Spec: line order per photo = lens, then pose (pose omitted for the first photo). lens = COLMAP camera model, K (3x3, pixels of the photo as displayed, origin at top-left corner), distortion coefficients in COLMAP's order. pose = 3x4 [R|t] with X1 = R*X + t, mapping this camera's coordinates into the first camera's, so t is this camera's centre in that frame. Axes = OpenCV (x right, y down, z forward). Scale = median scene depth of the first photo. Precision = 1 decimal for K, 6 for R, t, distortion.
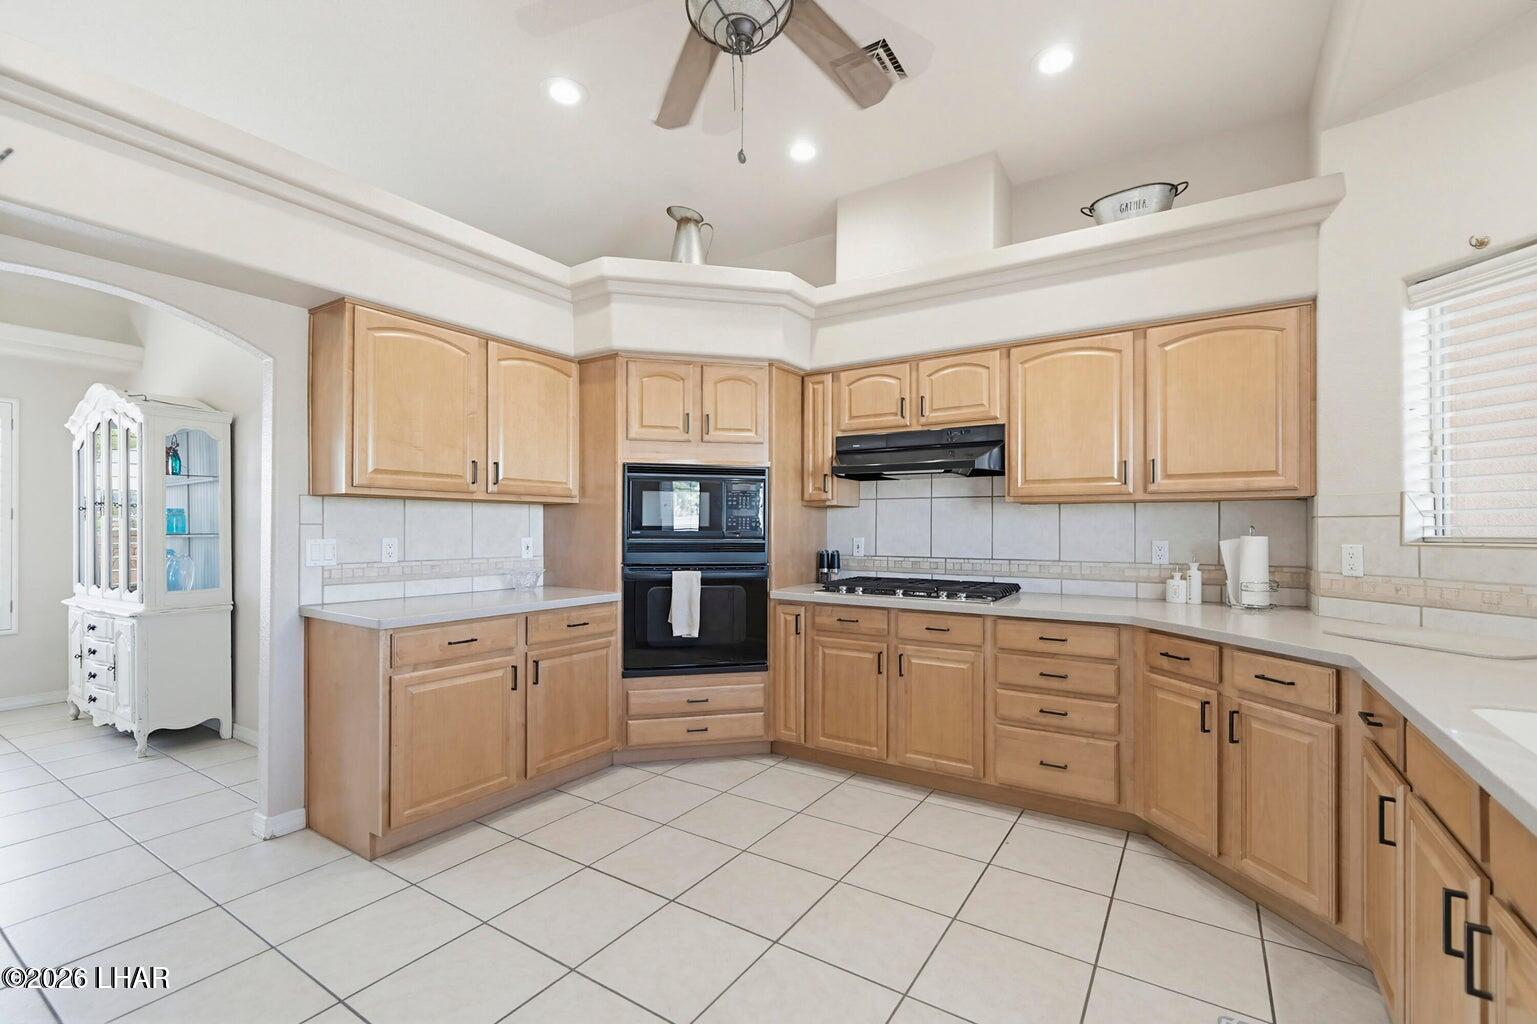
lens RADIAL K [[664.7, 0, 765.2], [0, 664.7, 528.5], [0, 0, 1]] dist [0.007431, 0.000130]
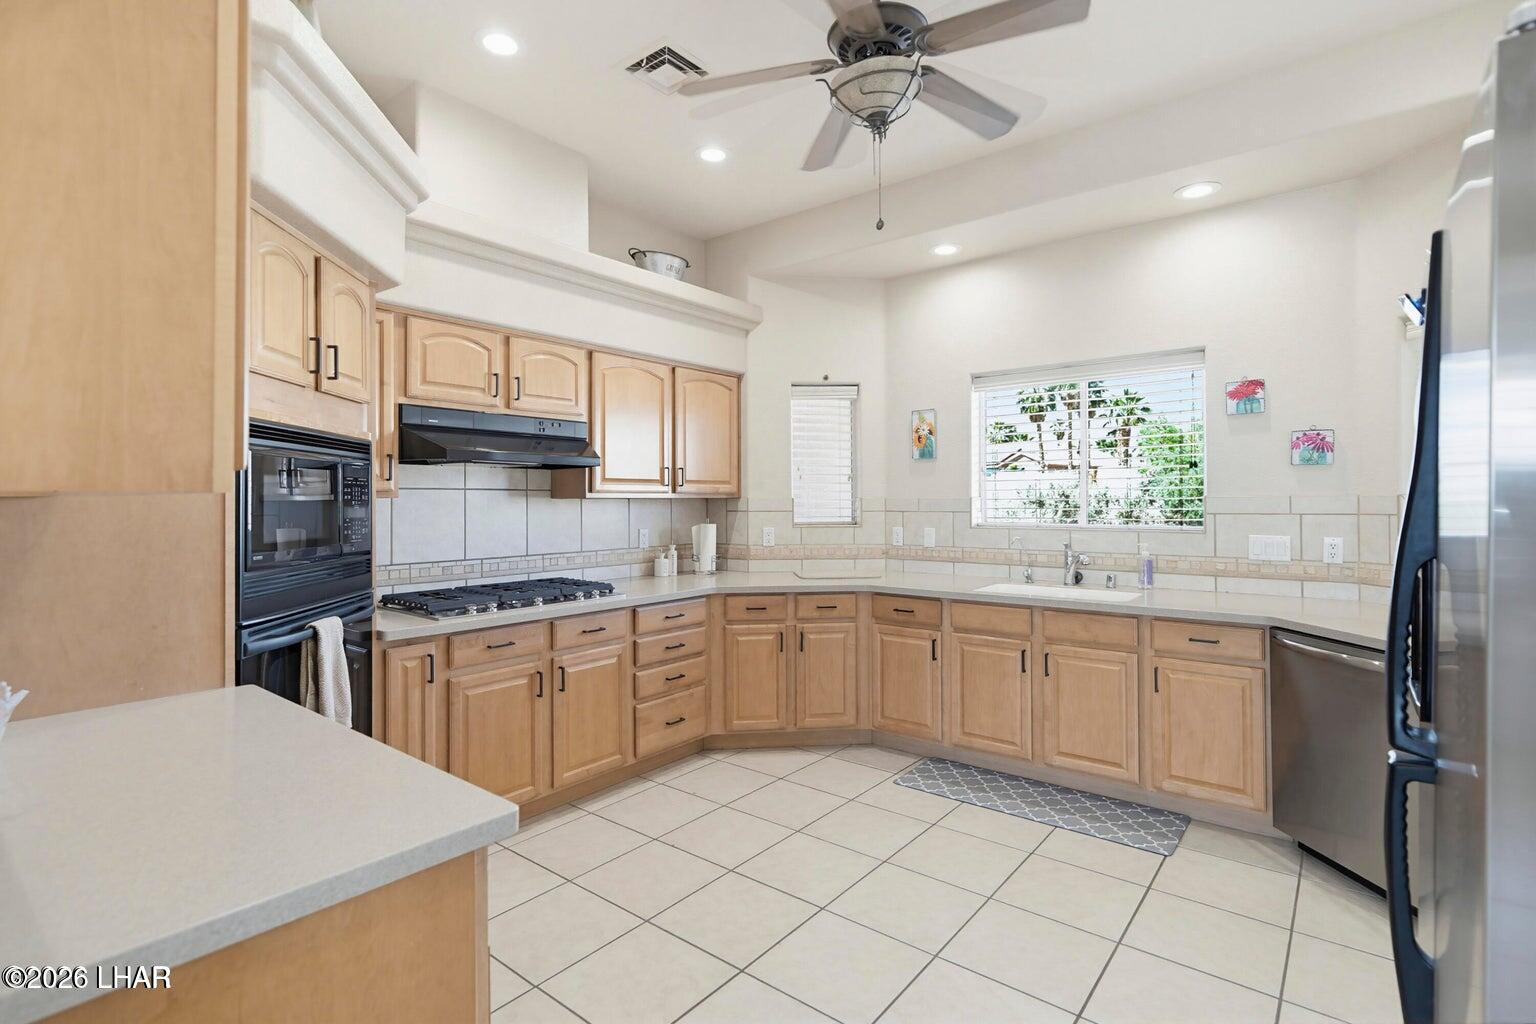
lens RADIAL K [[734.1, 0, 764.2], [0, 734.1, 499.1], [0, 0, 1]] dist [-0.003113, -0.000219]
pose [[0.104082, -0.001040, 0.994568, -0.802027], [0.005333, 0.999986, 0.000488, -0.040220], [-0.994554, 0.005253, 0.104086, 0.656084]]
